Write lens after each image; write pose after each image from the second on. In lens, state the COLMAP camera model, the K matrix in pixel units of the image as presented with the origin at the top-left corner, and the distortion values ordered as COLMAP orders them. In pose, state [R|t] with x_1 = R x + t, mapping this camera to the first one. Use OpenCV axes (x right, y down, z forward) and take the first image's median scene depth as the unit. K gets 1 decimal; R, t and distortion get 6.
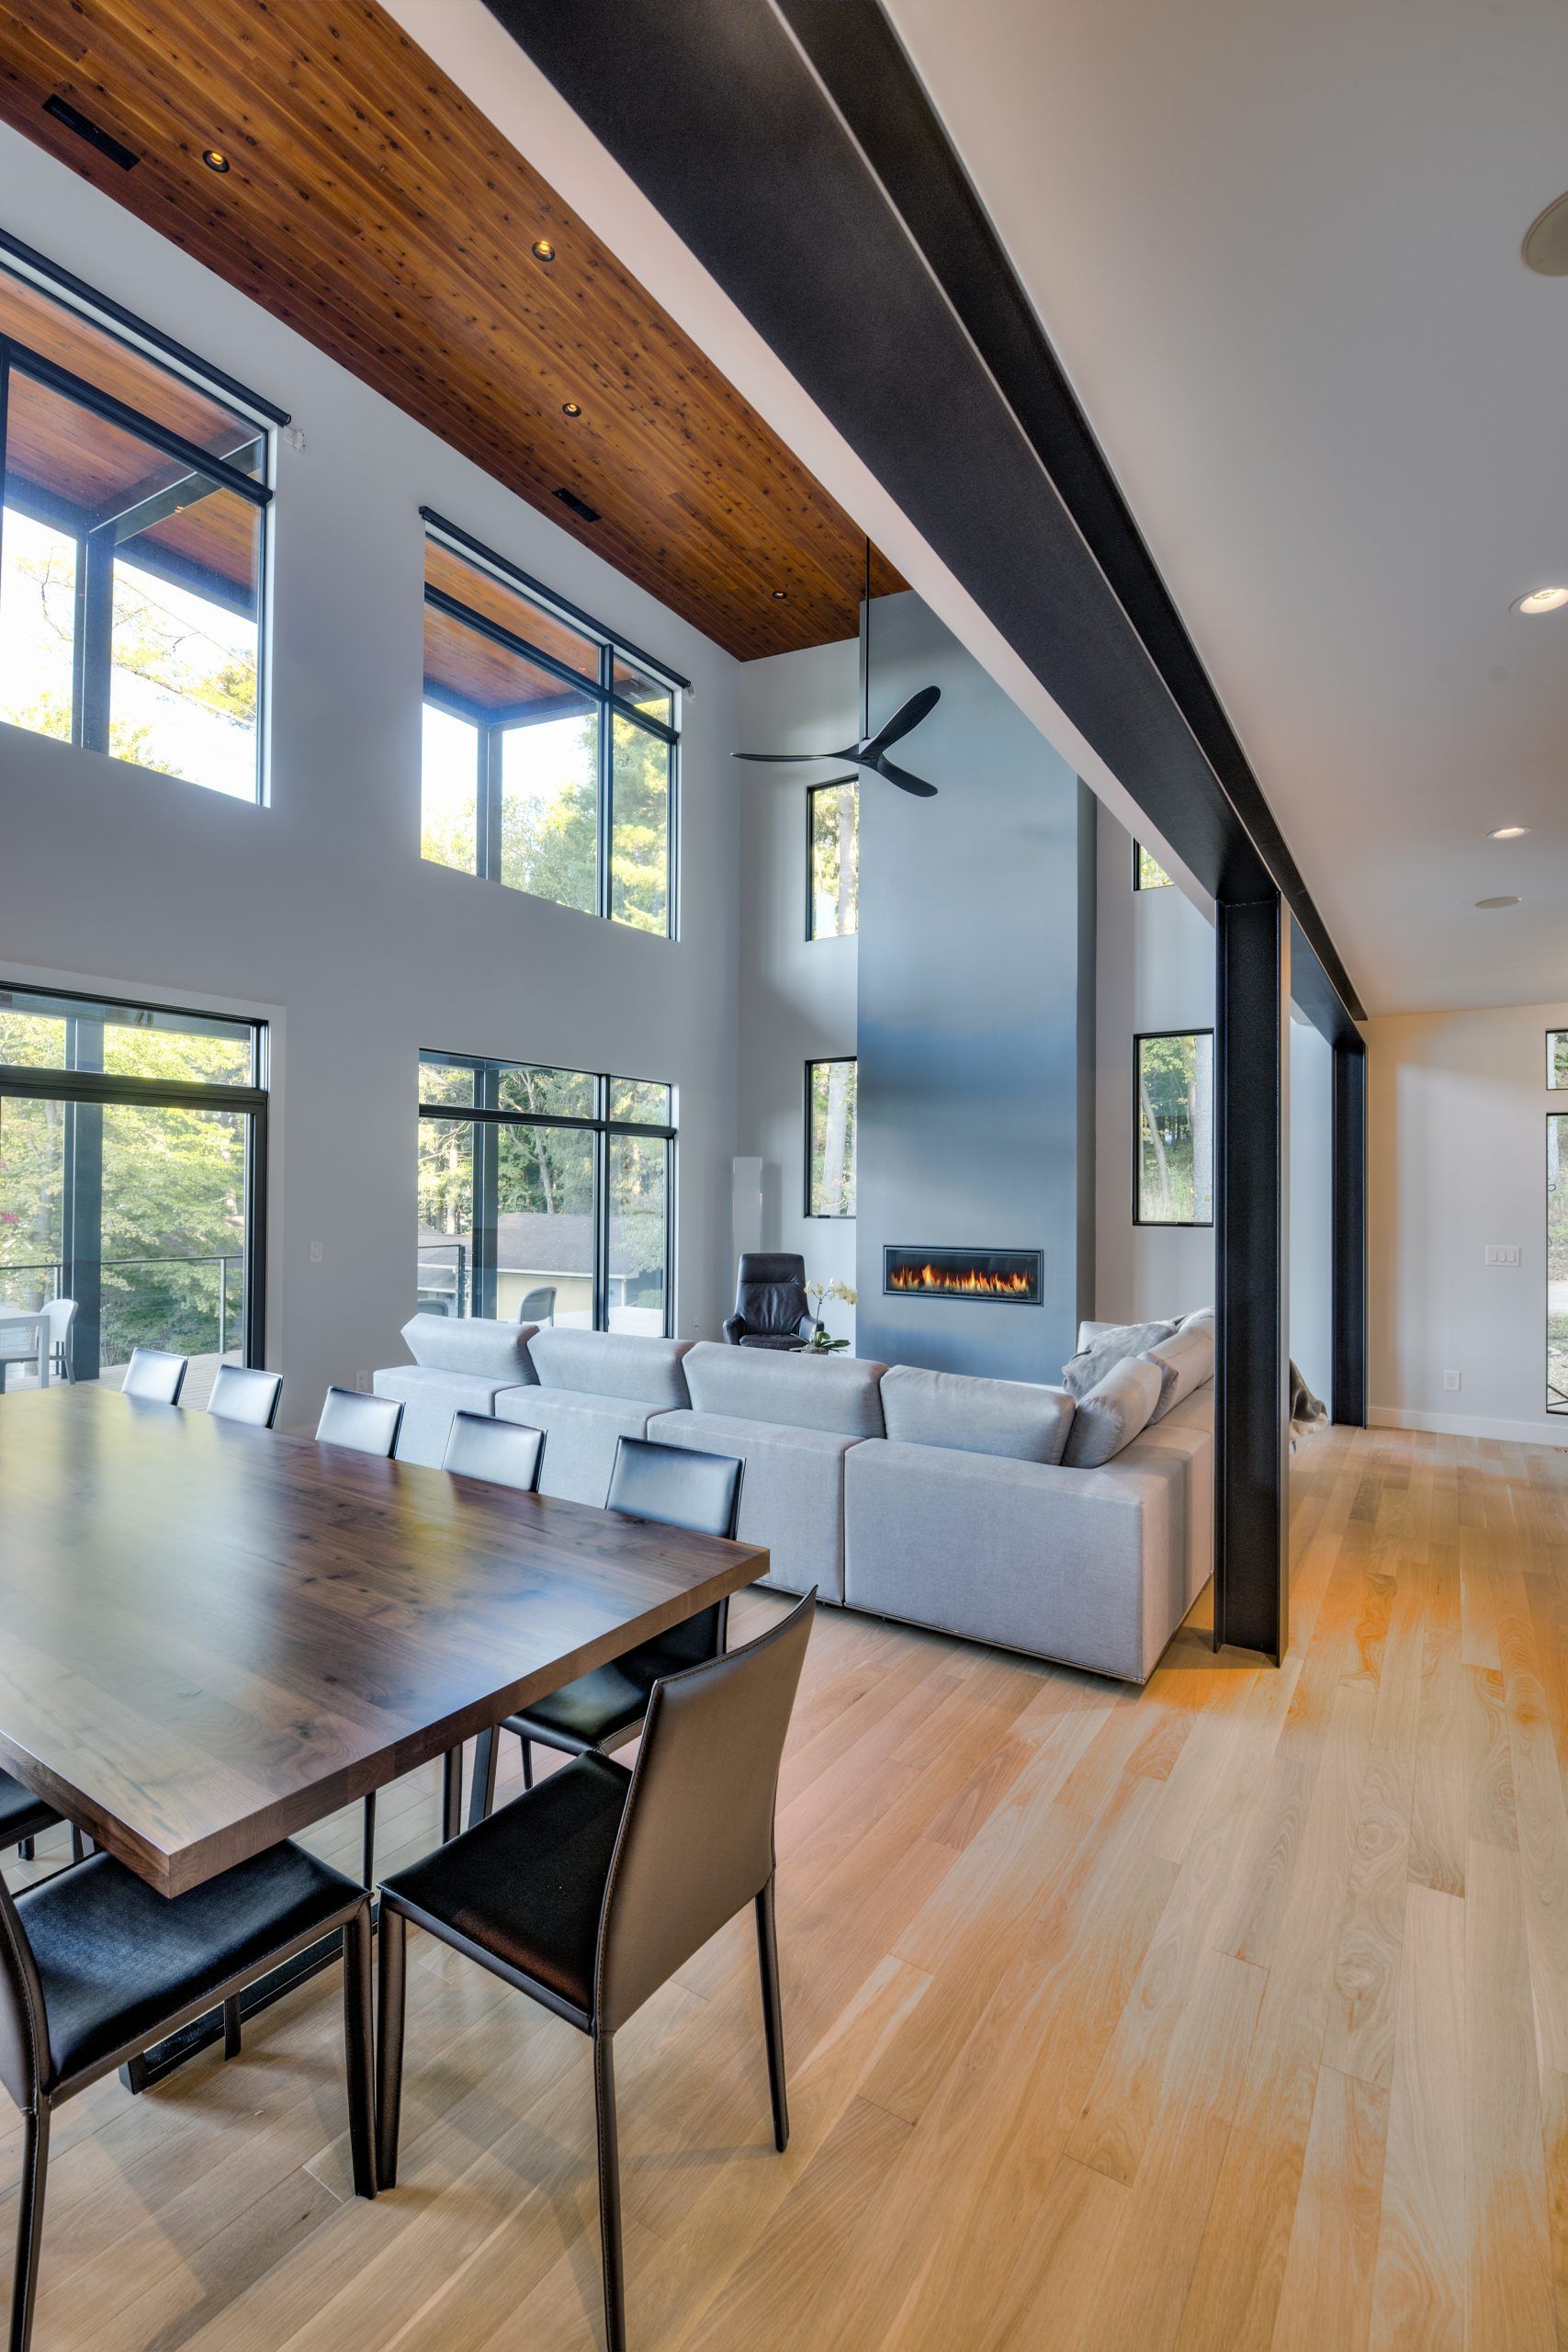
lens RADIAL K [[1020.8, 0, 787.0], [0, 1020.8, 1174.4], [0, 0, 1]] dist [-0.011084, -0.000834]
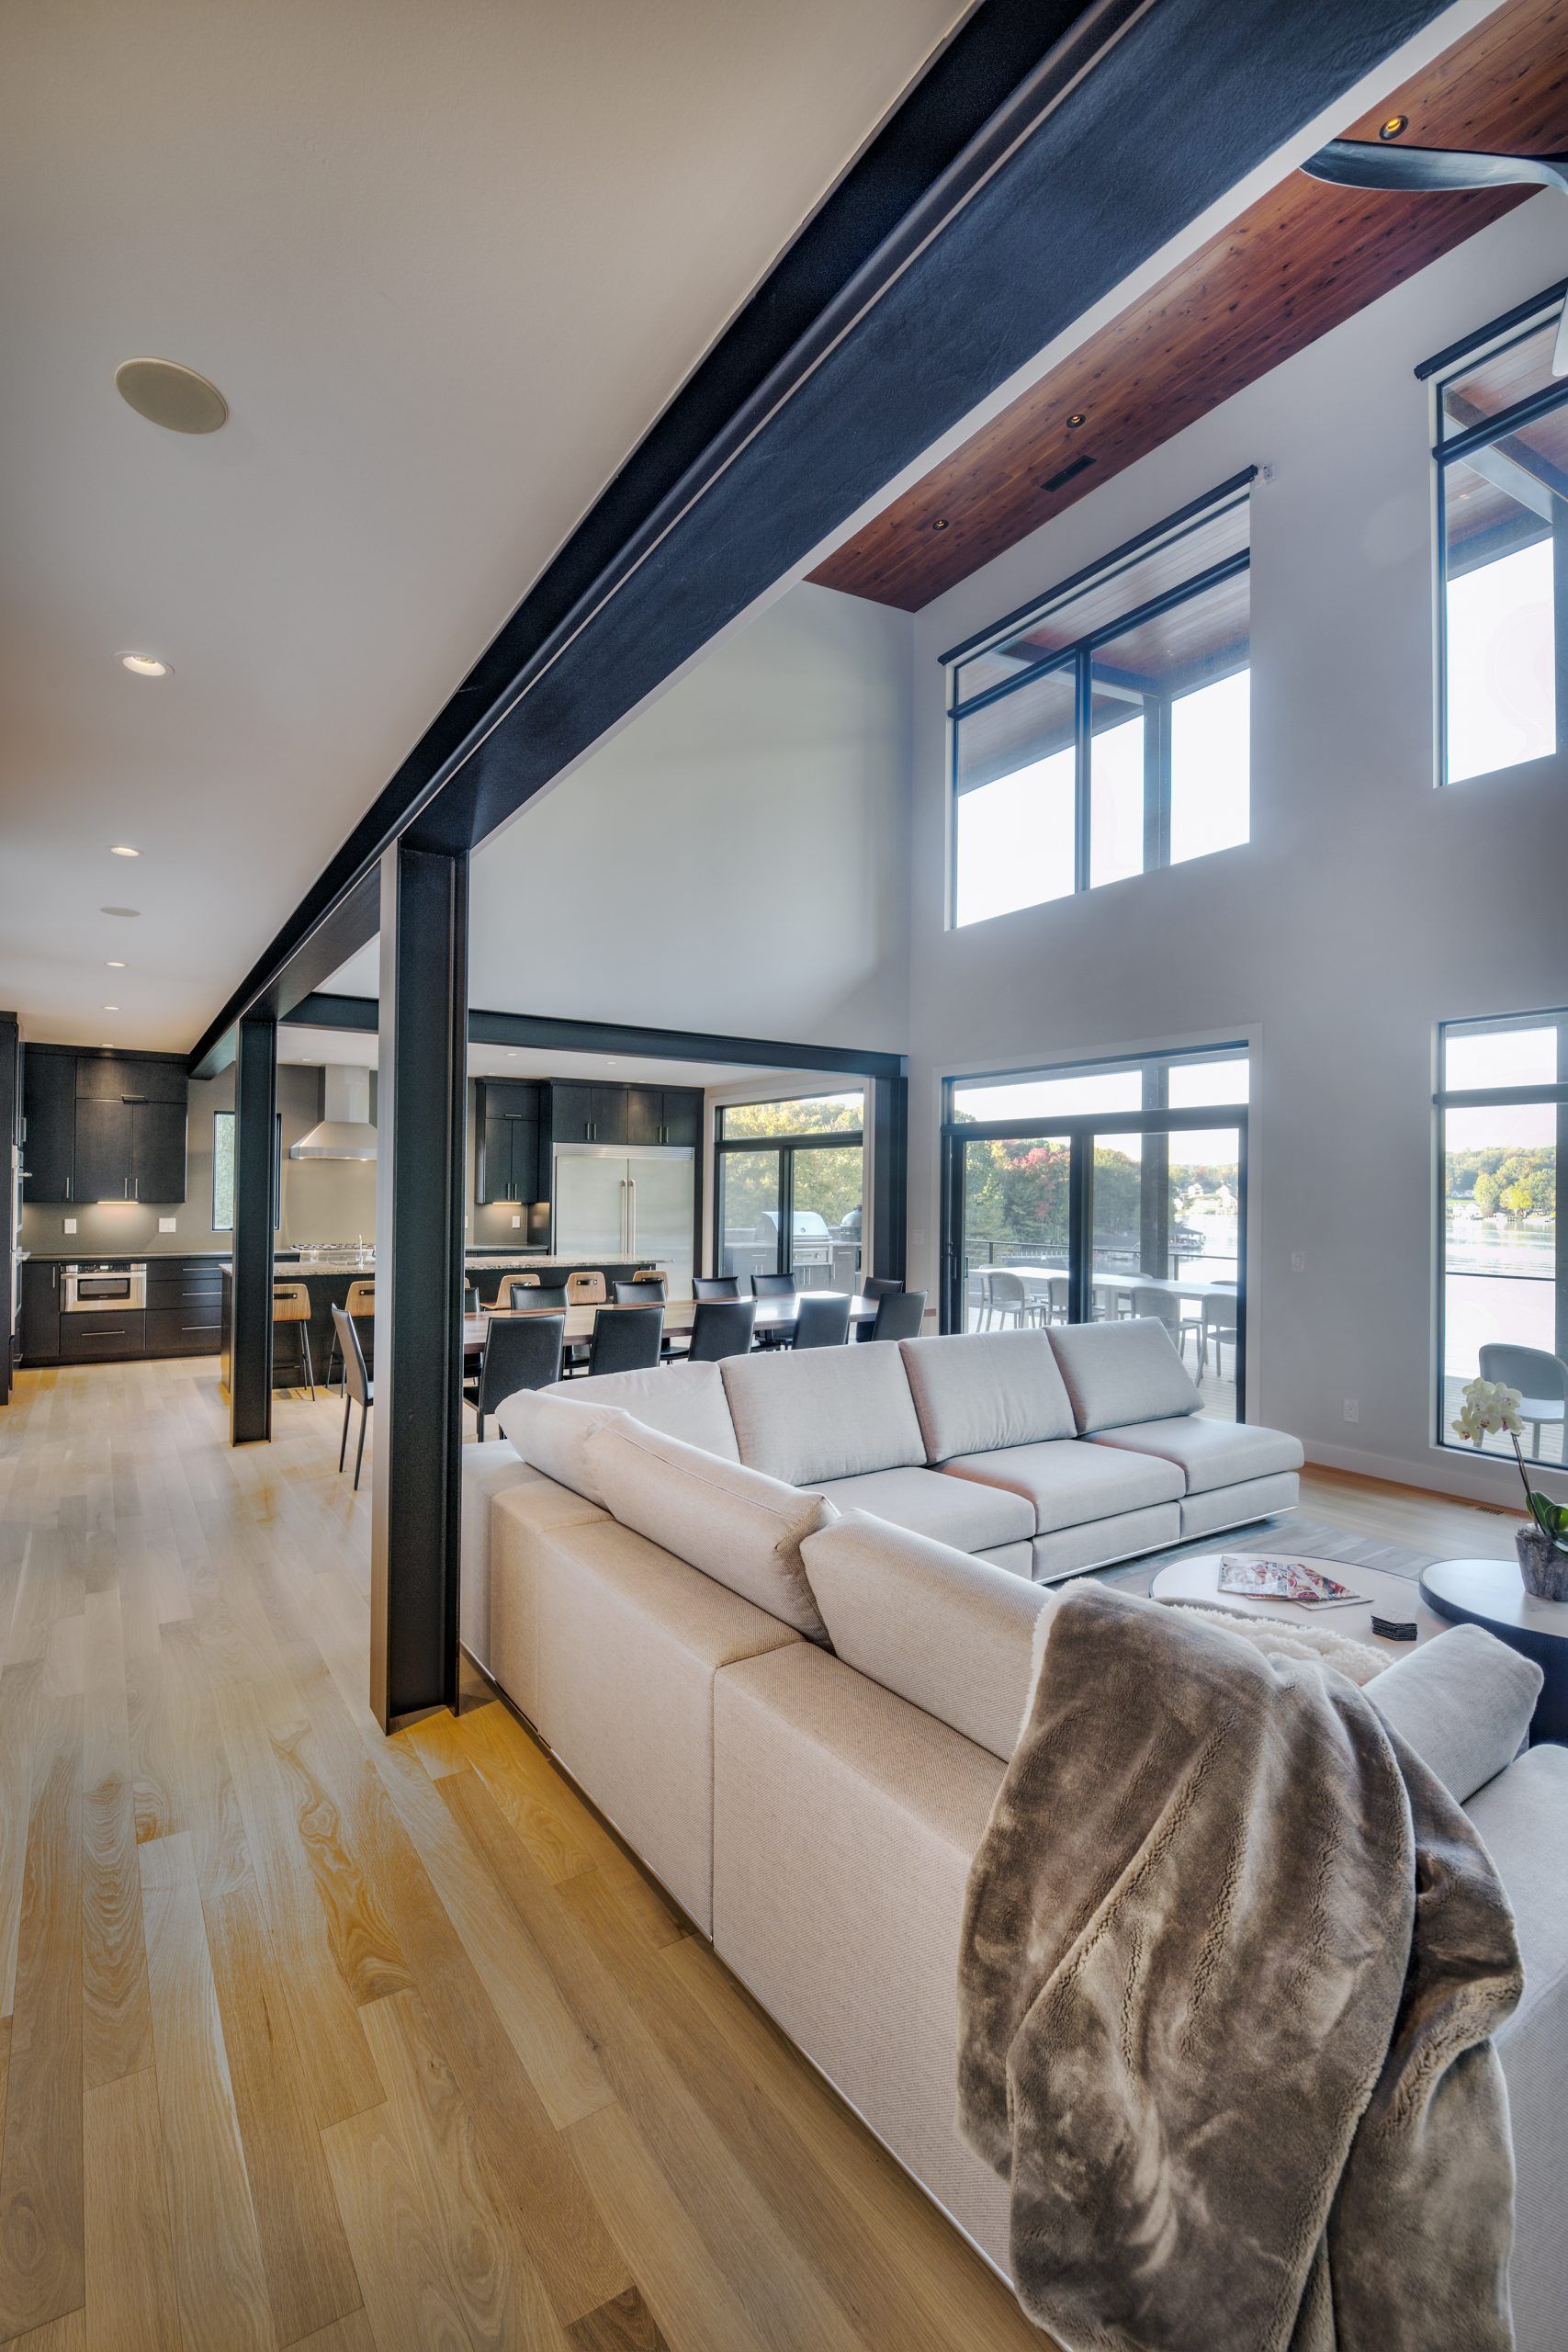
lens RADIAL K [[1020.8, 0, 788.2], [0, 1020.8, 1173.0], [0, 0, 1]] dist [-0.011084, -0.000834]
pose [[-0.379345, -0.016871, -0.925101, 1.136709], [0.006117, 0.999766, -0.020741, 0.020227], [0.925235, -0.013527, -0.379154, 1.611783]]
